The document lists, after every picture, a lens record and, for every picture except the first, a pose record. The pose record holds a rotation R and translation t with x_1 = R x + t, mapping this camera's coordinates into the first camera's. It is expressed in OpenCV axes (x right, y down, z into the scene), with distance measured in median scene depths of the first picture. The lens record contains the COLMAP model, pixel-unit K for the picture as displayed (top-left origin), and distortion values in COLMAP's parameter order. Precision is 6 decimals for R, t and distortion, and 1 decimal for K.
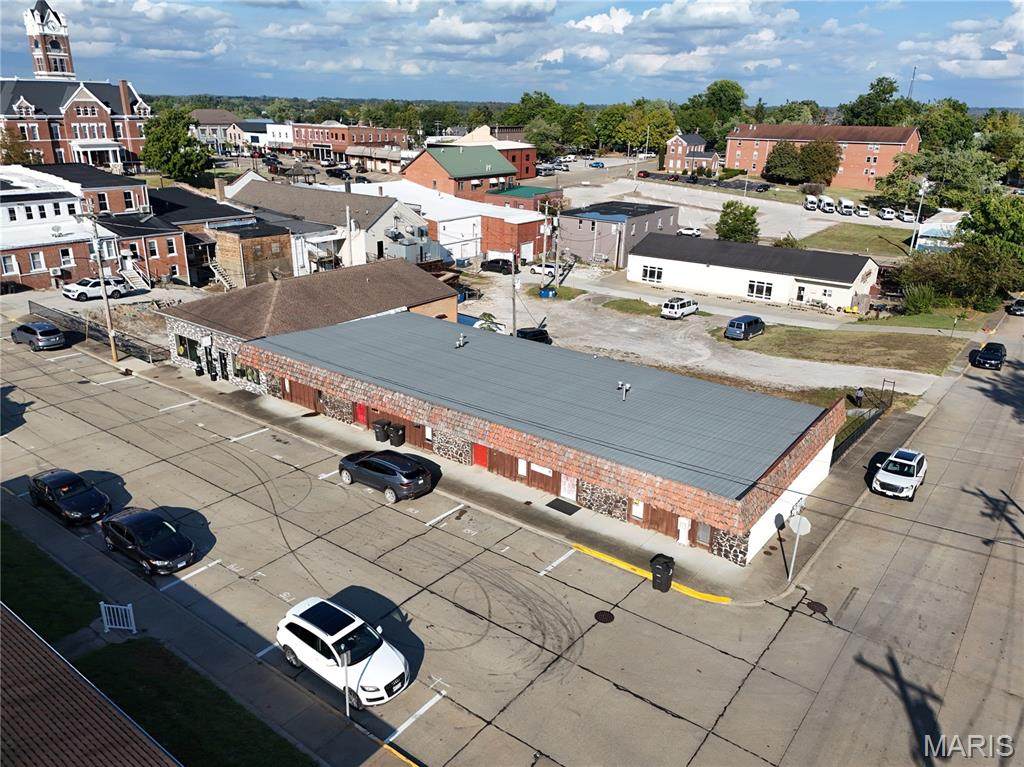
lens RADIAL K [[751.3, 0, 512.0], [0, 751.3, 383.5], [0, 0, 1]] dist [0.054853, -0.026605]
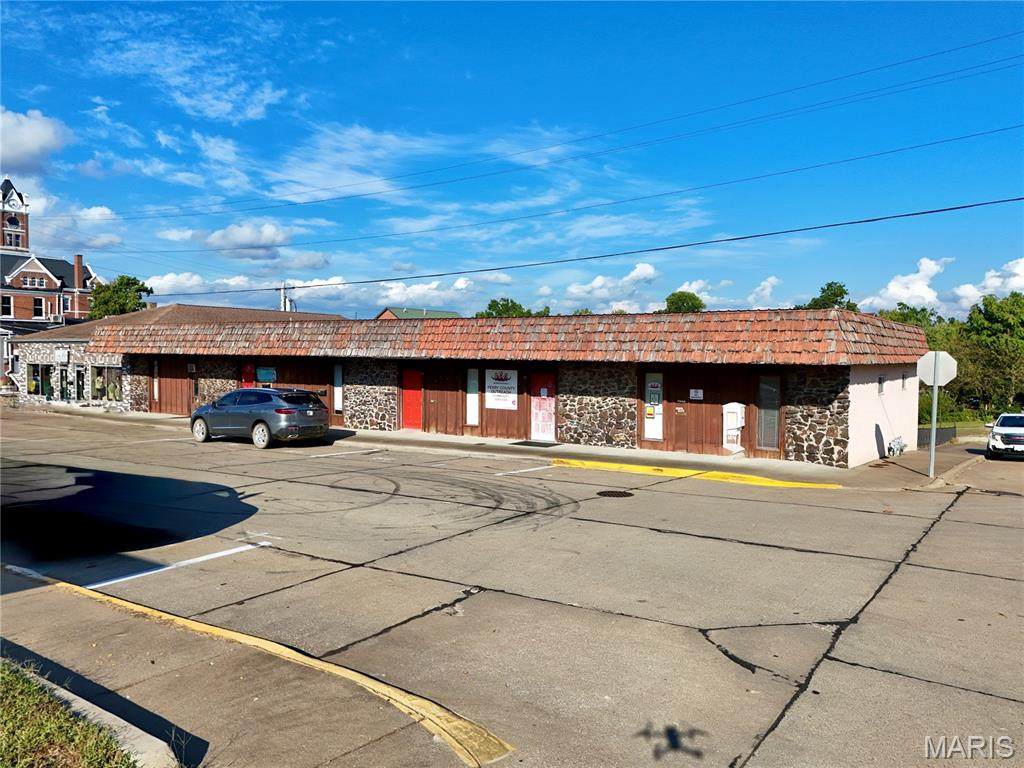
lens RADIAL K [[762.0, 0, 512.0], [0, 762.0, 384.0], [0, 0, 1]] dist [0.037030, -0.007051]
pose [[0.999185, -0.012219, 0.038483, 0.016864], [0.023449, 0.951517, -0.306702, 0.216404], [-0.032869, 0.307354, 0.951027, 0.259330]]
